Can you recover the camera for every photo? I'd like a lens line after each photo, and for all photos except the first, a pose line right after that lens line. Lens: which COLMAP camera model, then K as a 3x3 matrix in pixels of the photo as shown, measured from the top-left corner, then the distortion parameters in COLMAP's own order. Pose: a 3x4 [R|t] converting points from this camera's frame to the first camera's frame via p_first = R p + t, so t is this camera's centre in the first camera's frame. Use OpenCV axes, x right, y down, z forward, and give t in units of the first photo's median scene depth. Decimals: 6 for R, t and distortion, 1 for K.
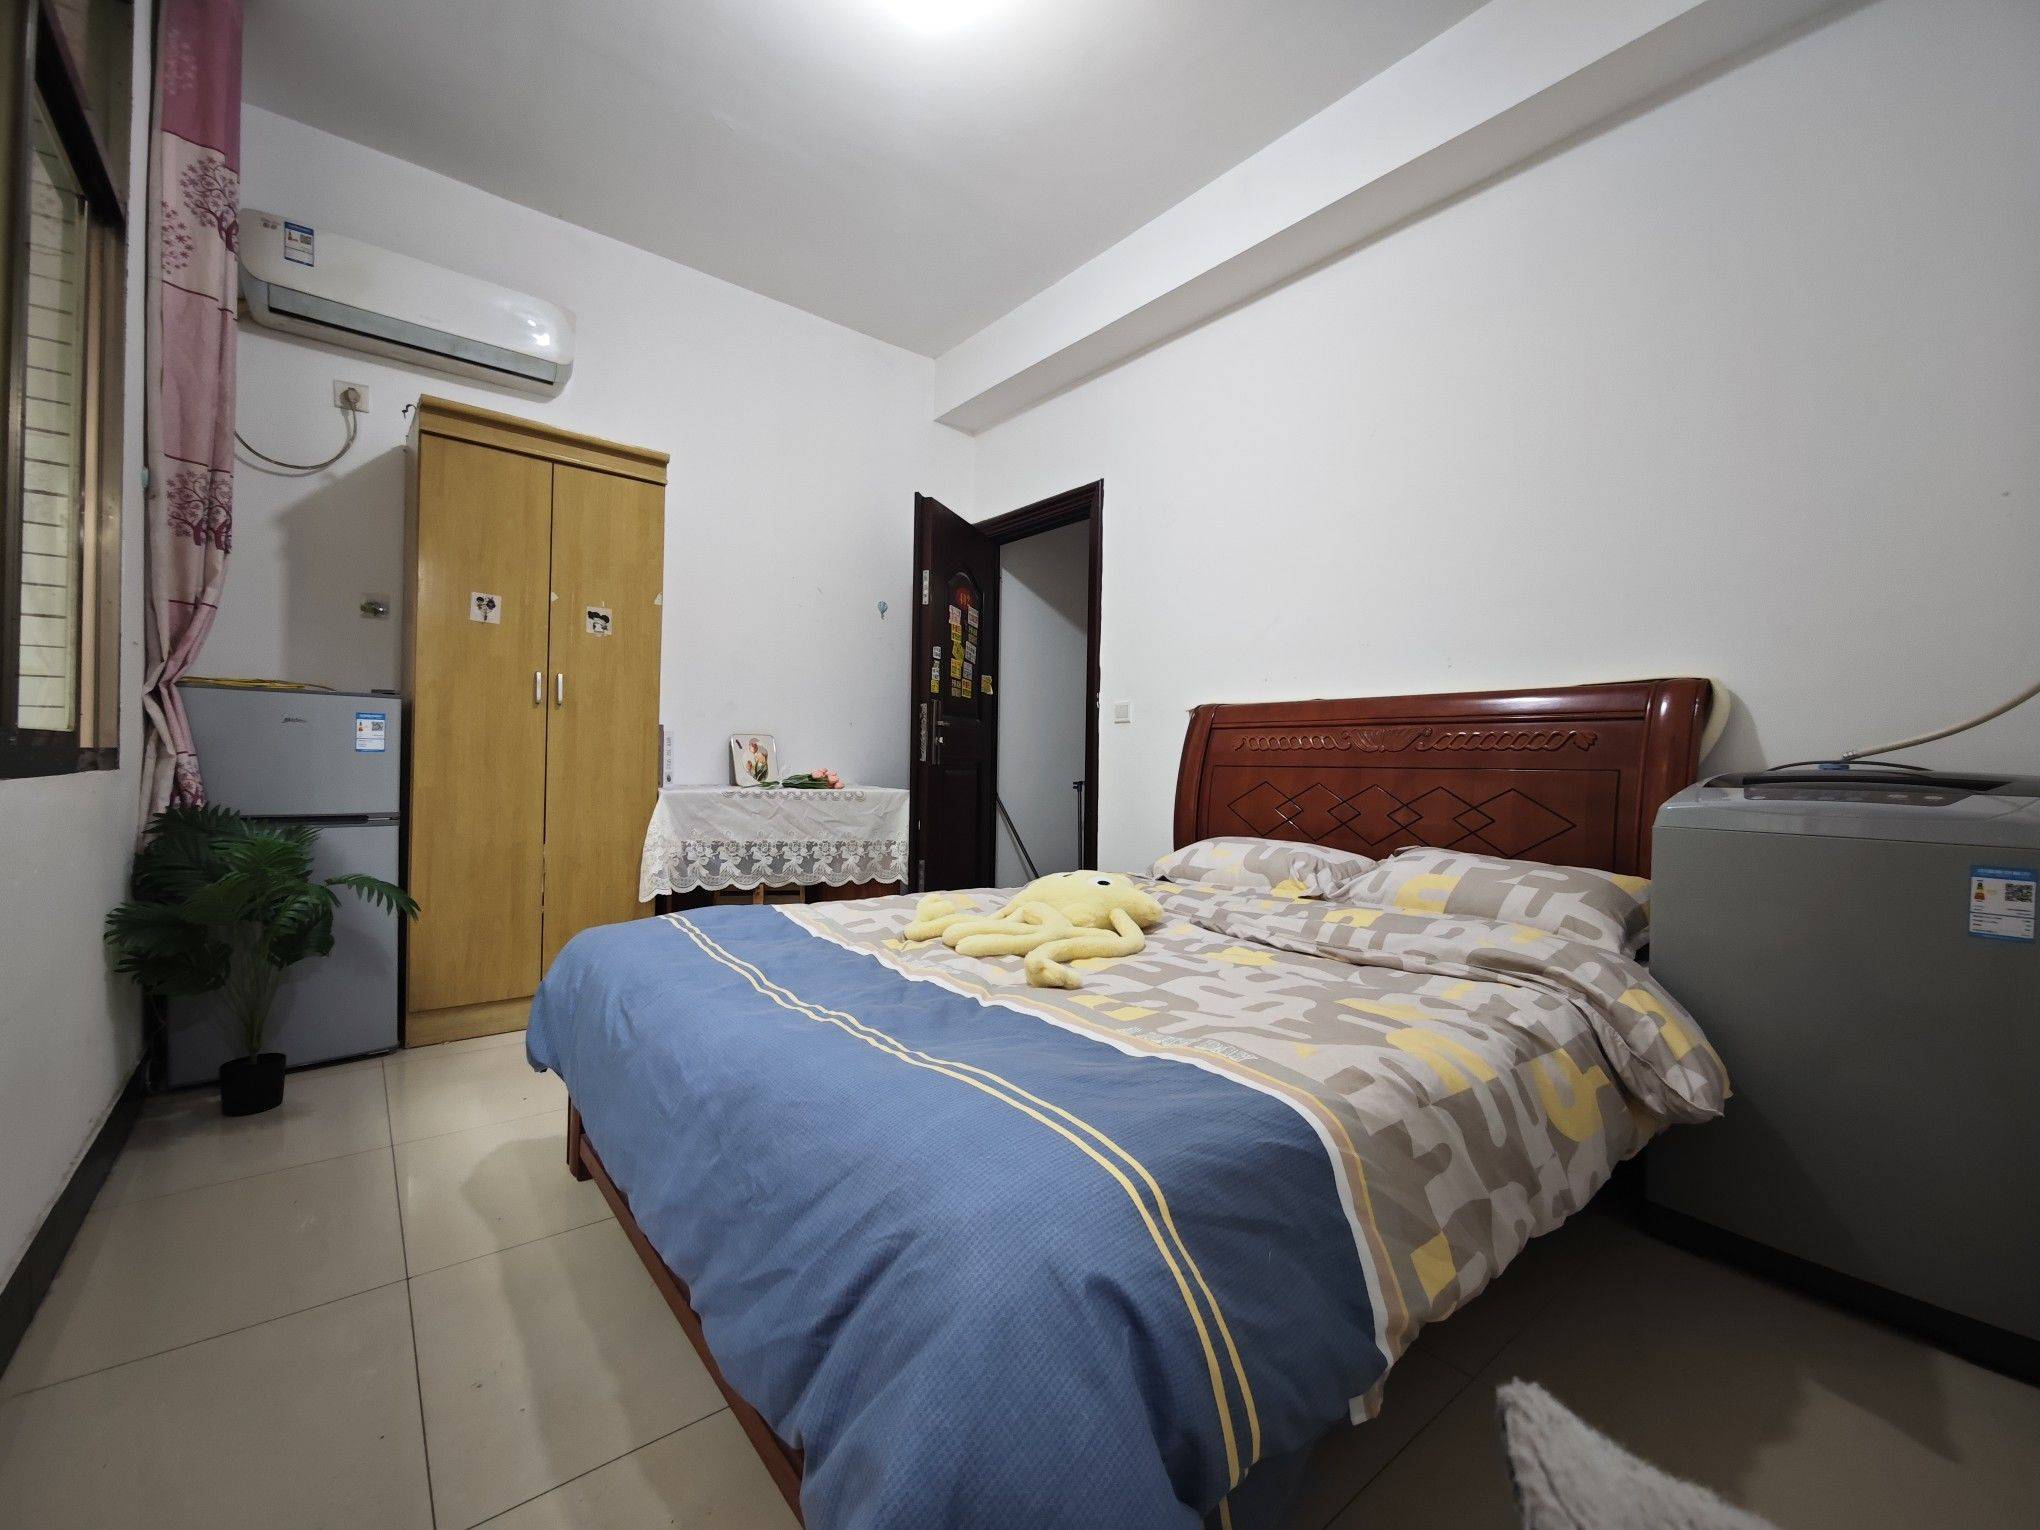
lens RADIAL K [[859.9, 0, 1020.7], [0, 859.9, 757.0], [0, 0, 1]] dist [0.016605, 0.000180]
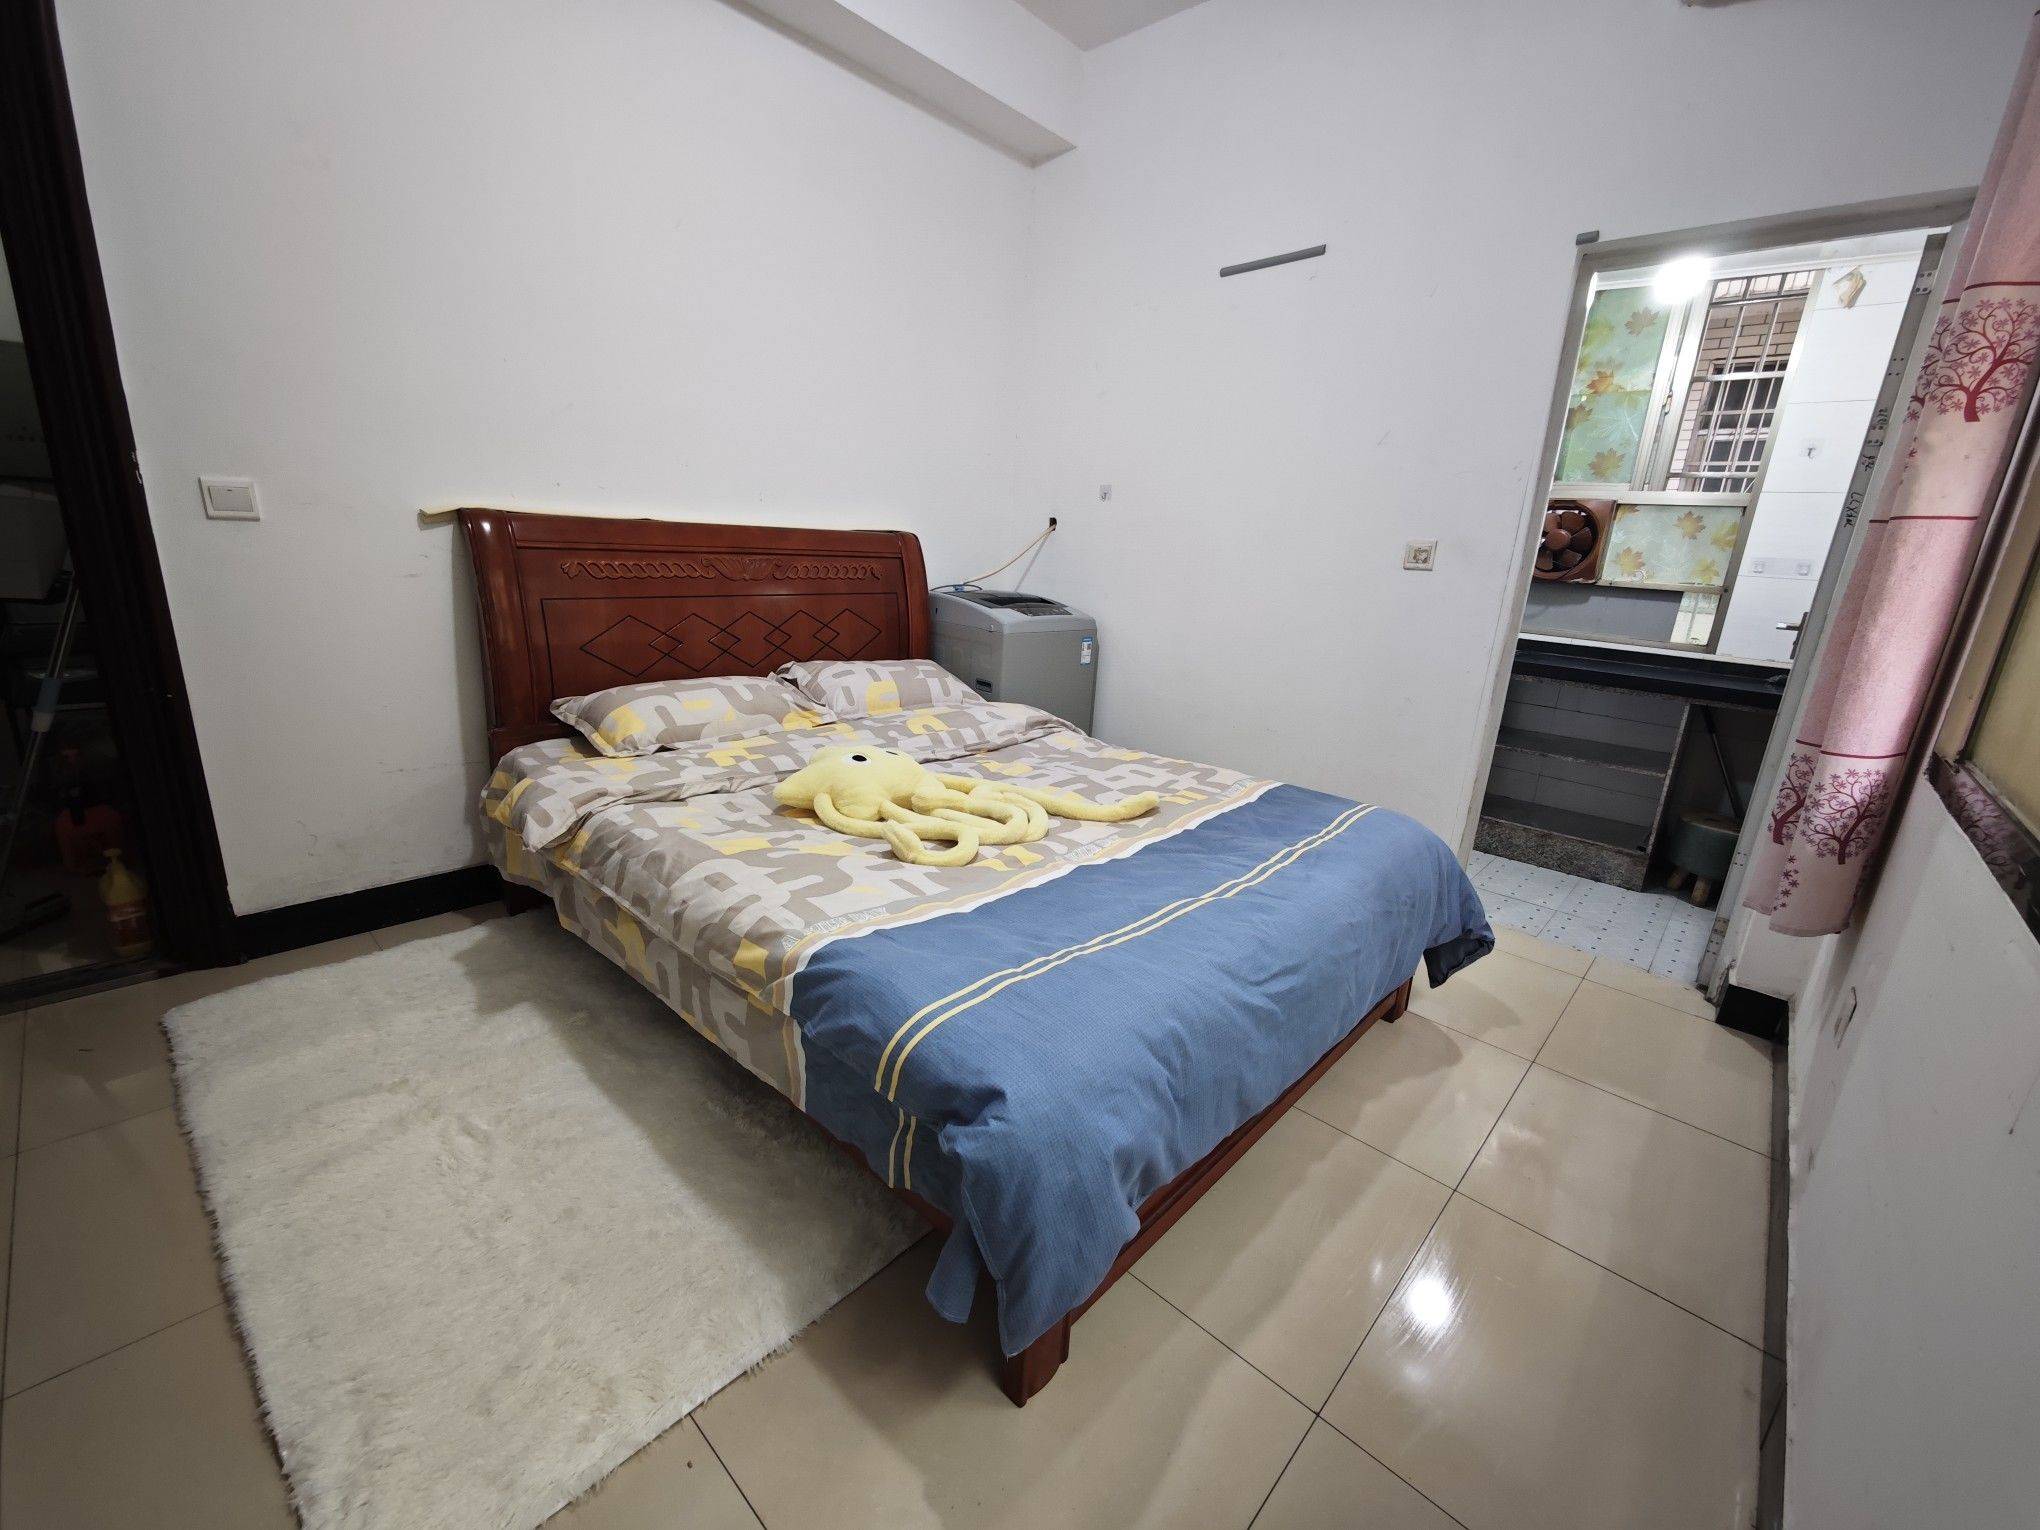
lens RADIAL K [[852.9, 0, 1025.3], [0, 852.9, 763.5], [0, 0, 1]] dist [0.000943, 0.000295]
pose [[-0.154123, -0.286266, 0.945673, -0.595665], [-0.073276, 0.957785, 0.277991, -0.090583], [-0.985331, -0.026450, -0.168593, 0.677519]]
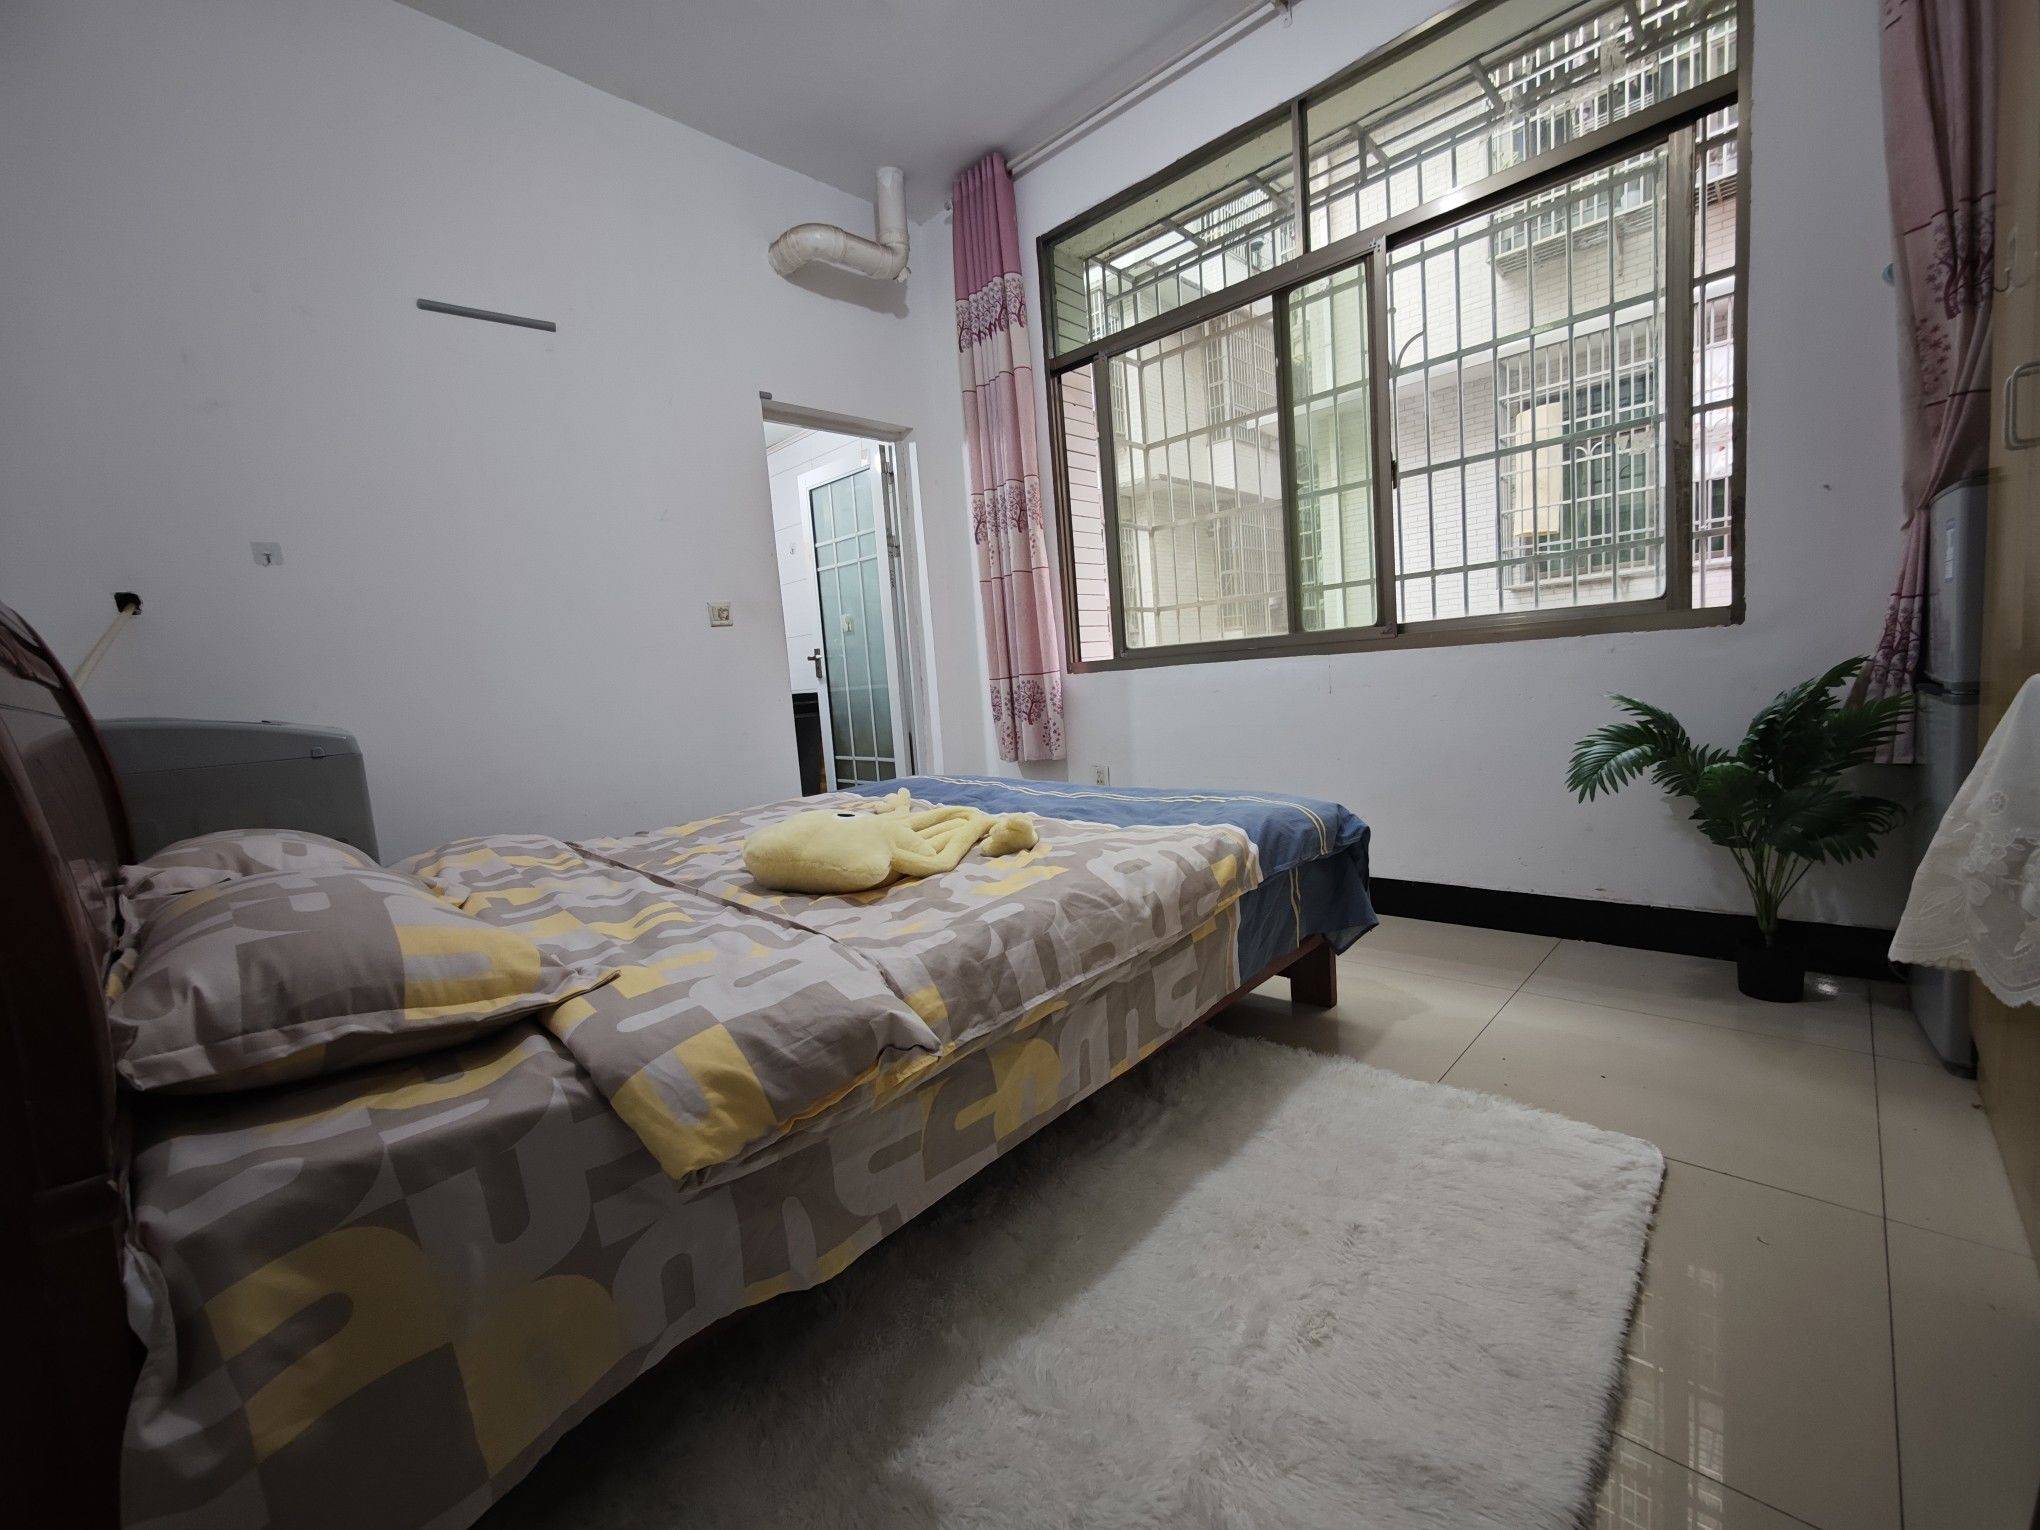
lens RADIAL K [[852.9, 0, 1025.3], [0, 852.9, 763.5], [0, 0, 1]] dist [0.000943, 0.000295]
pose [[-0.988305, 0.072587, -0.134104, 0.003997], [0.060067, 0.993648, 0.095160, 0.021303], [0.140160, 0.085992, -0.986388, 1.226415]]
